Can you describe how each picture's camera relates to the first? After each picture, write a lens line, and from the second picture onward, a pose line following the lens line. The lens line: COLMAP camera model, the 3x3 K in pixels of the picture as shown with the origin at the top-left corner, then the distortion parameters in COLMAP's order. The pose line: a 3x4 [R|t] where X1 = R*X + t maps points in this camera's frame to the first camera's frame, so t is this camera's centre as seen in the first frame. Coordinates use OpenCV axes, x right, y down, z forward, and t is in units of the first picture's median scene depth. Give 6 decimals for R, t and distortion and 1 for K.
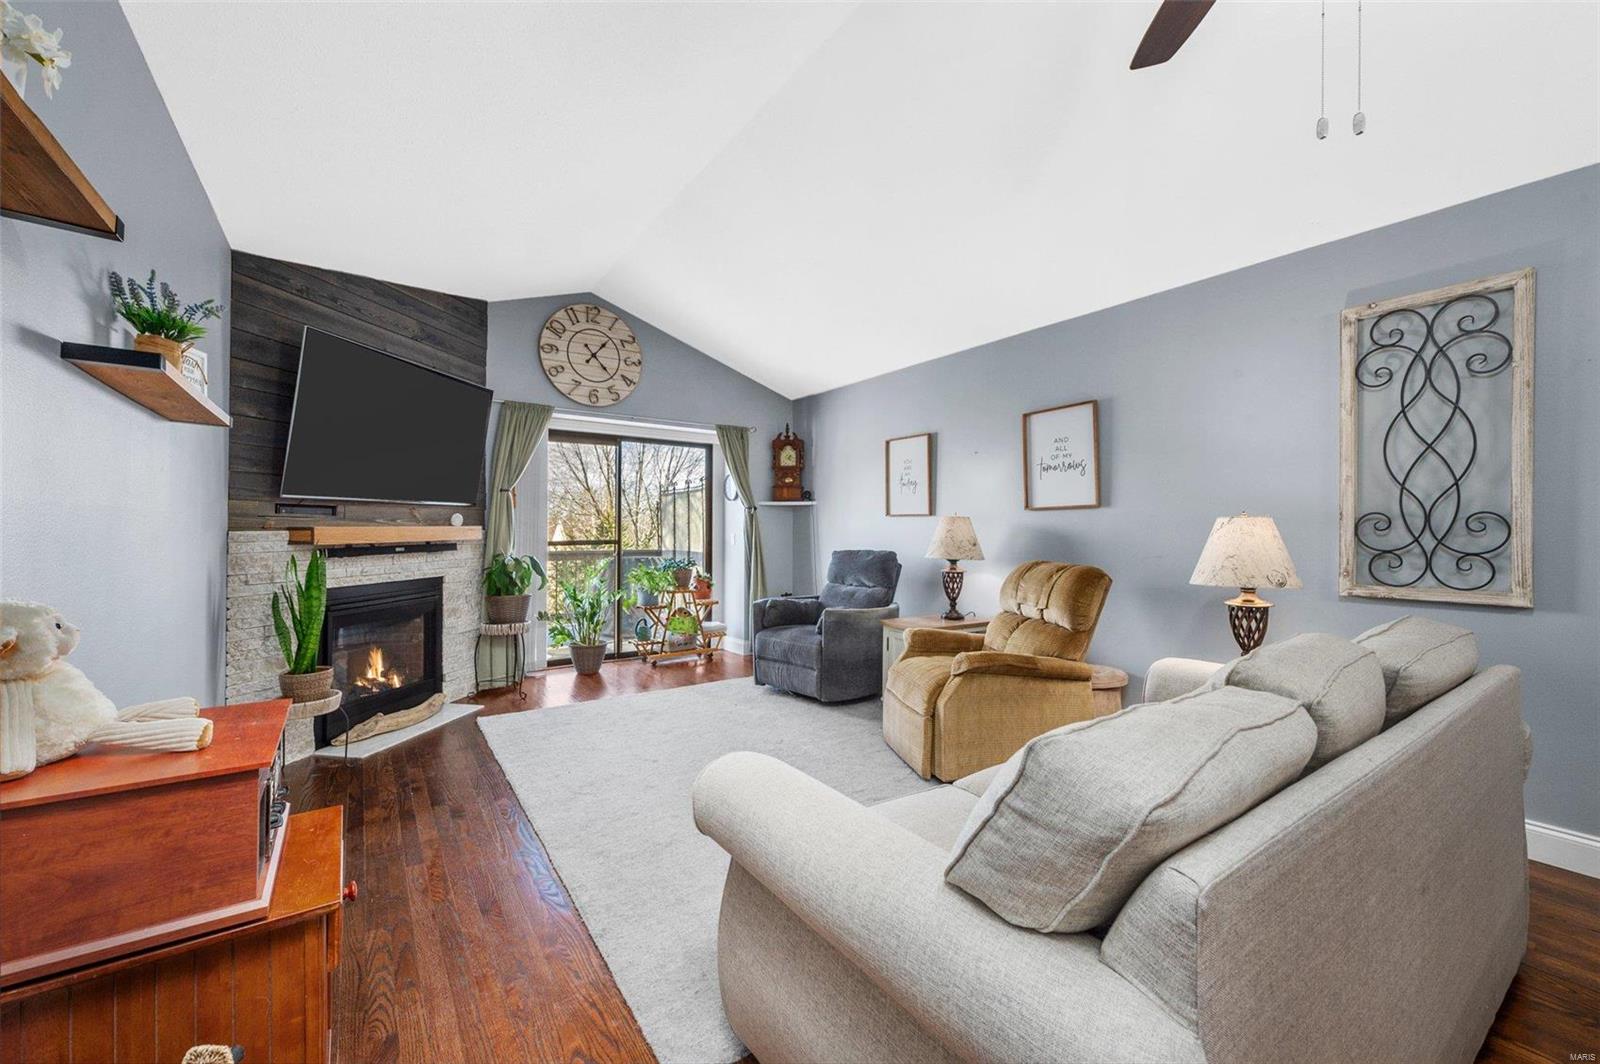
lens RADIAL K [[626.3, 0, 800.0], [0, 626.3, 532.0], [0, 0, 1]] dist [-0.000037, -0.000295]
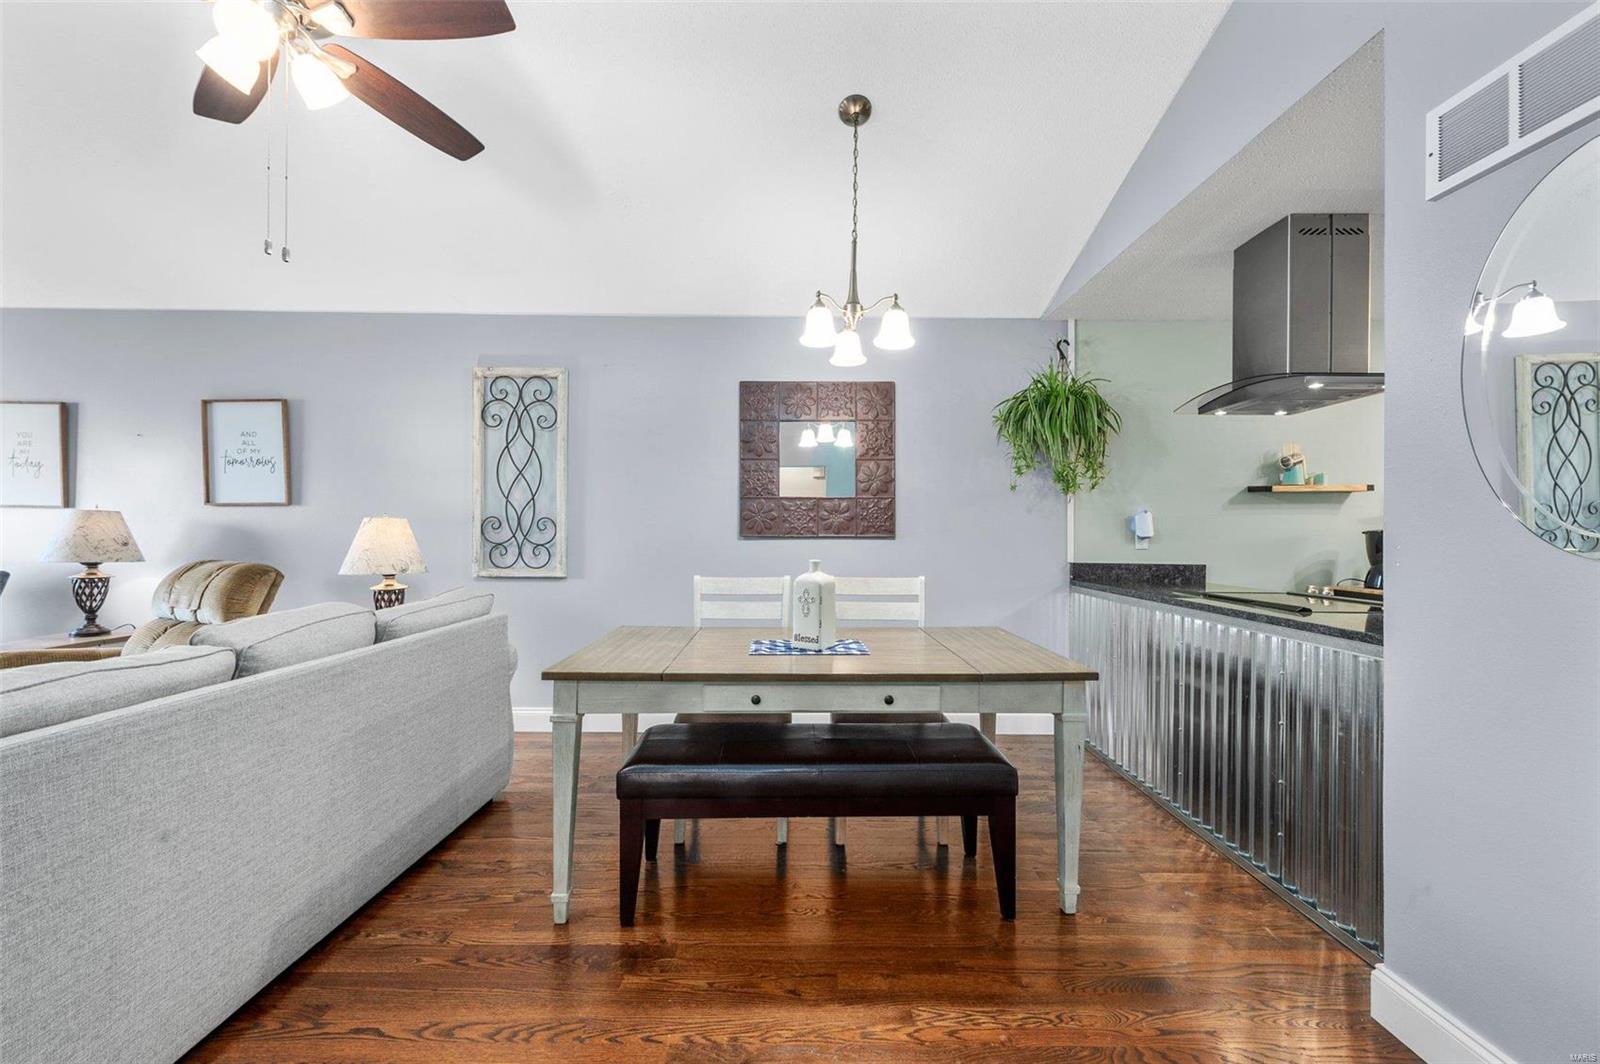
lens RADIAL K [[626.3, 0, 800.0], [0, 626.3, 532.0], [0, 0, 1]] dist [-0.000037, -0.000295]
pose [[0.564548, 0.002437, 0.825396, 0.146985], [-0.002832, 0.999995, -0.001016, 0.003502], [-0.825395, -0.001764, 0.564553, -0.359874]]
